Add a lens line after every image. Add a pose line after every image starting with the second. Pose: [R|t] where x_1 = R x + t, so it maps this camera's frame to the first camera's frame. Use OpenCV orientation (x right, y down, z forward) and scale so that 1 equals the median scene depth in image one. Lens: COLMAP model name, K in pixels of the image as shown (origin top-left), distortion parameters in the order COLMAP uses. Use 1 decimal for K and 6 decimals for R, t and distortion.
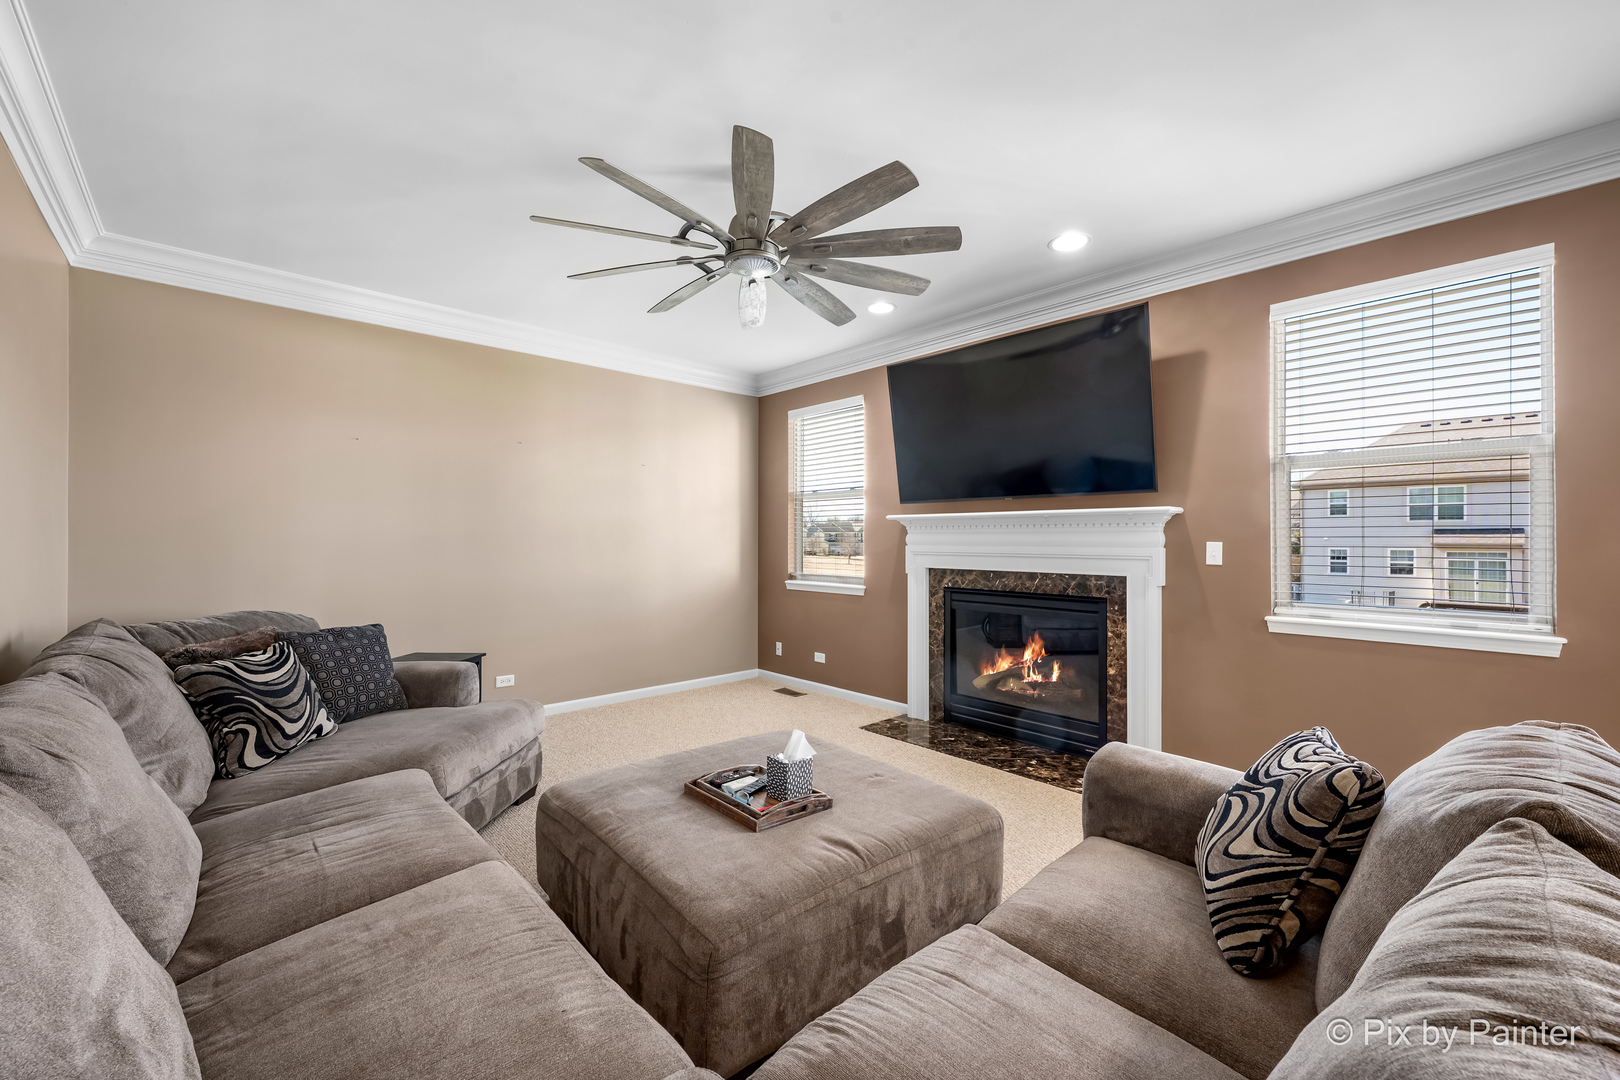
lens RADIAL K [[646.7, 0, 810.0], [0, 646.7, 540.0], [0, 0, 1]] dist [0.000204, 0.000010]
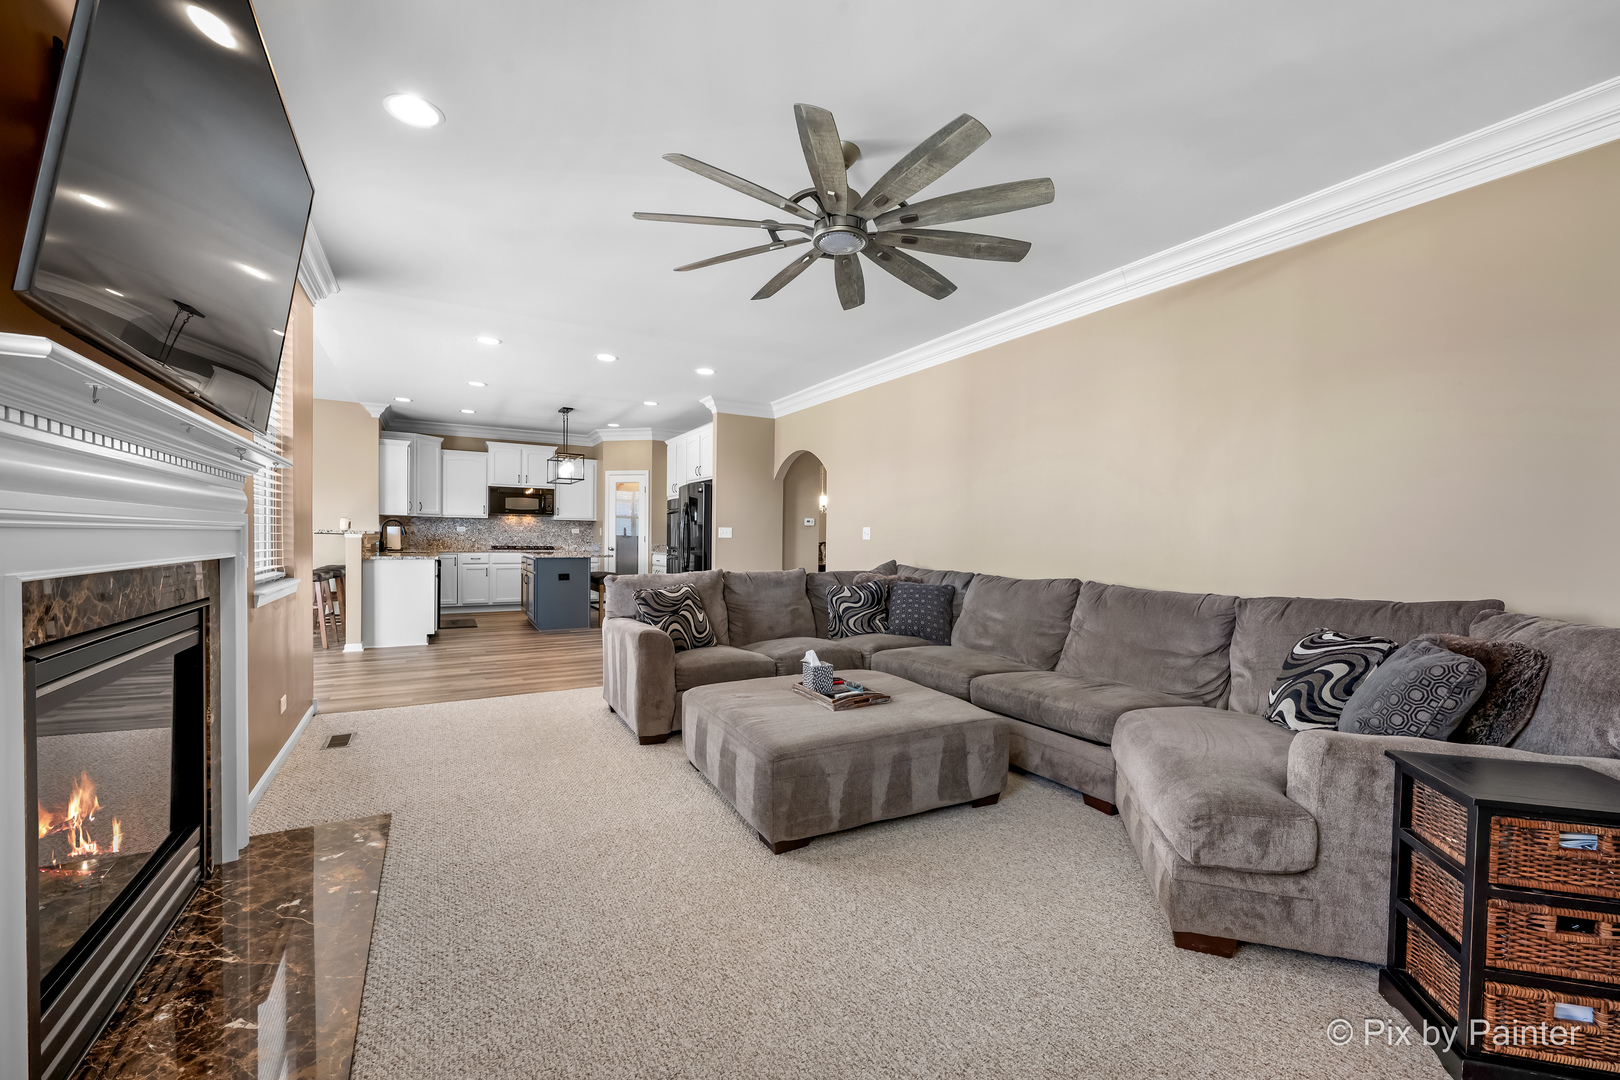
lens RADIAL K [[657.6, 0, 809.6], [0, 657.6, 548.0], [0, 0, 1]] dist [-0.000271, 0.000018]
pose [[-0.974505, -0.017287, 0.223700, -0.180784], [-0.013480, 0.999737, 0.018533, 0.022890], [-0.223962, 0.015045, -0.974482, 1.284178]]
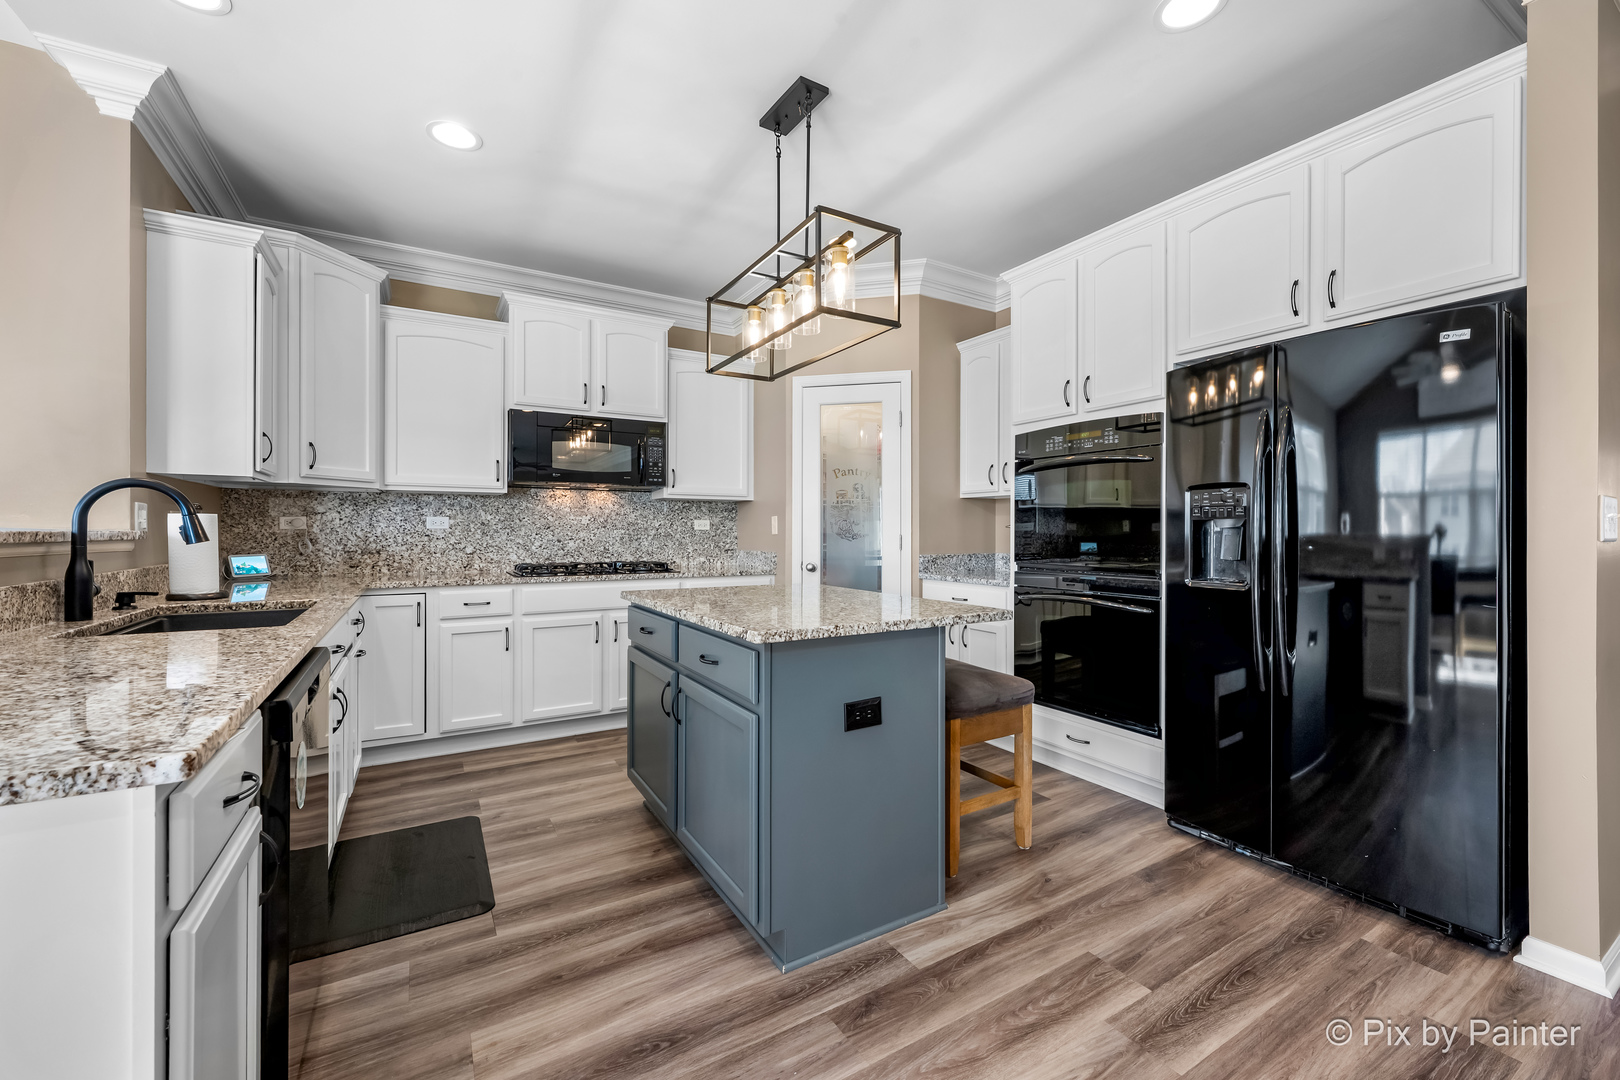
lens RADIAL K [[660.5, 0, 802.3], [0, 660.5, 532.2], [0, 0, 1]] dist [-0.001412, -0.000241]
pose [[-0.974967, -0.000055, 0.222351, 0.867097], [0.000566, 0.999996, 0.002725, 0.026592], [-0.222351, 0.002782, -0.974963, 0.047544]]
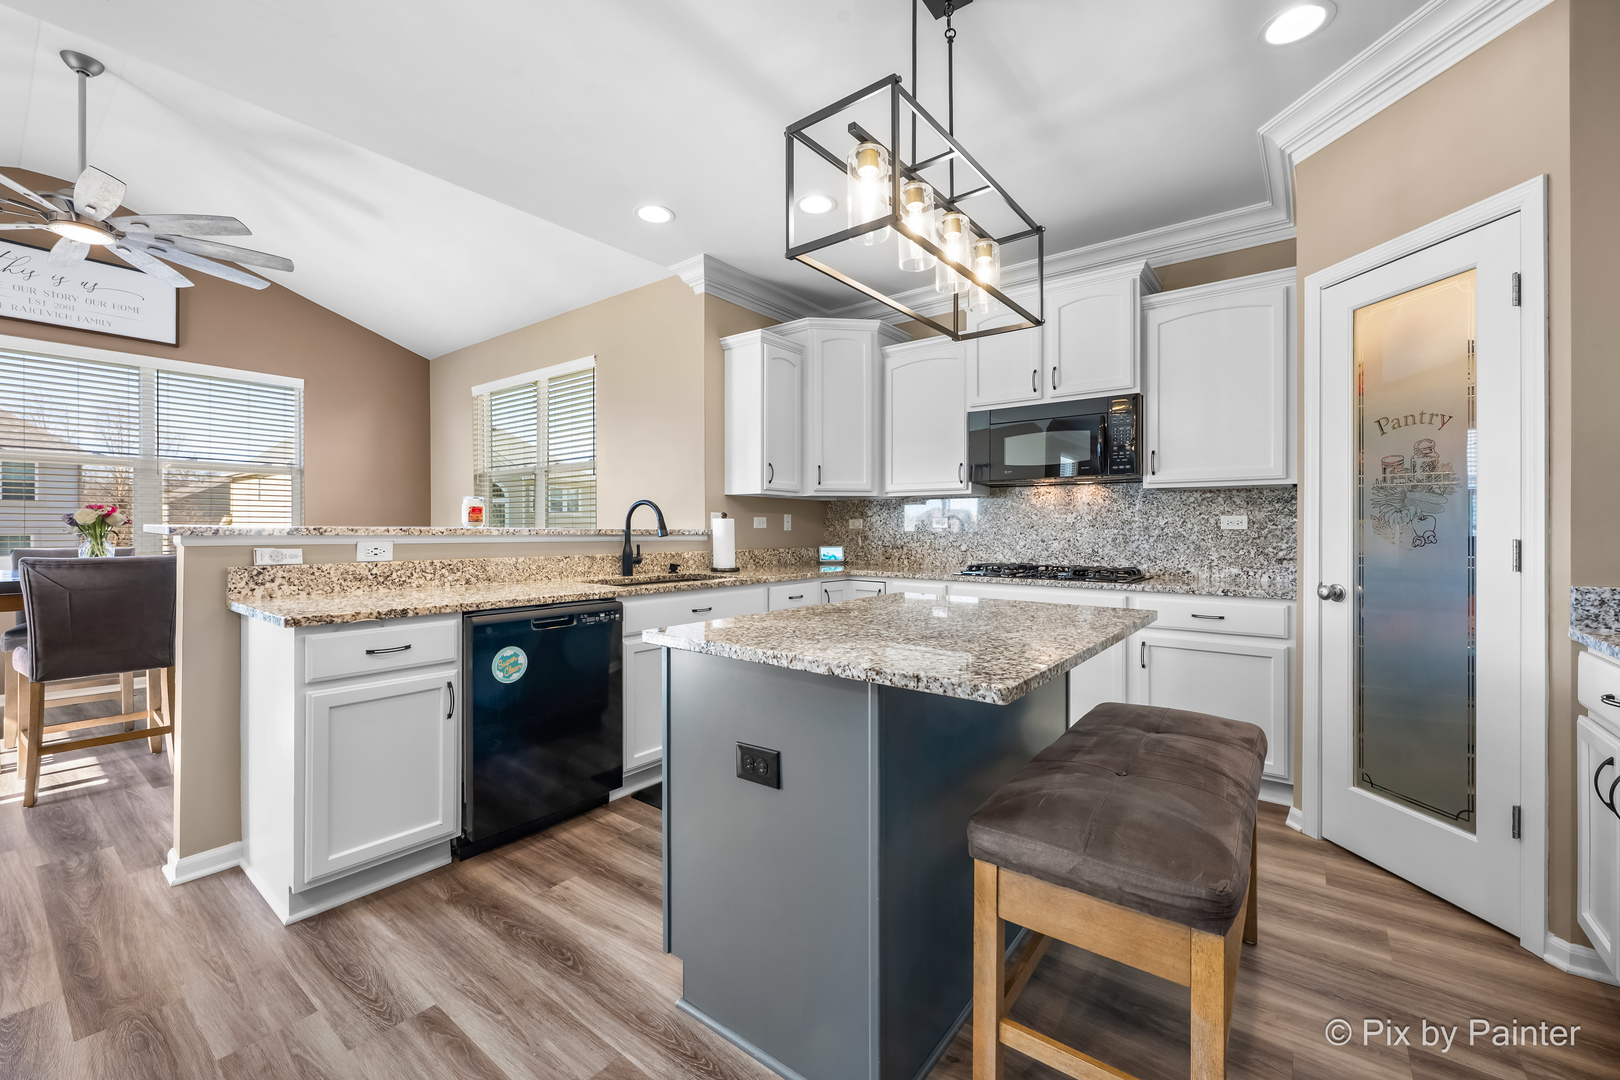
lens RADIAL K [[652.4, 0, 812.0], [0, 652.4, 532.5], [0, 0, 1]] dist [0.000045, 0.000077]
pose [[-0.150558, -0.003383, 0.988595, 0.579422], [-0.002255, 0.999993, 0.003079, 0.028056], [-0.988599, -0.001766, -0.150564, -0.380817]]
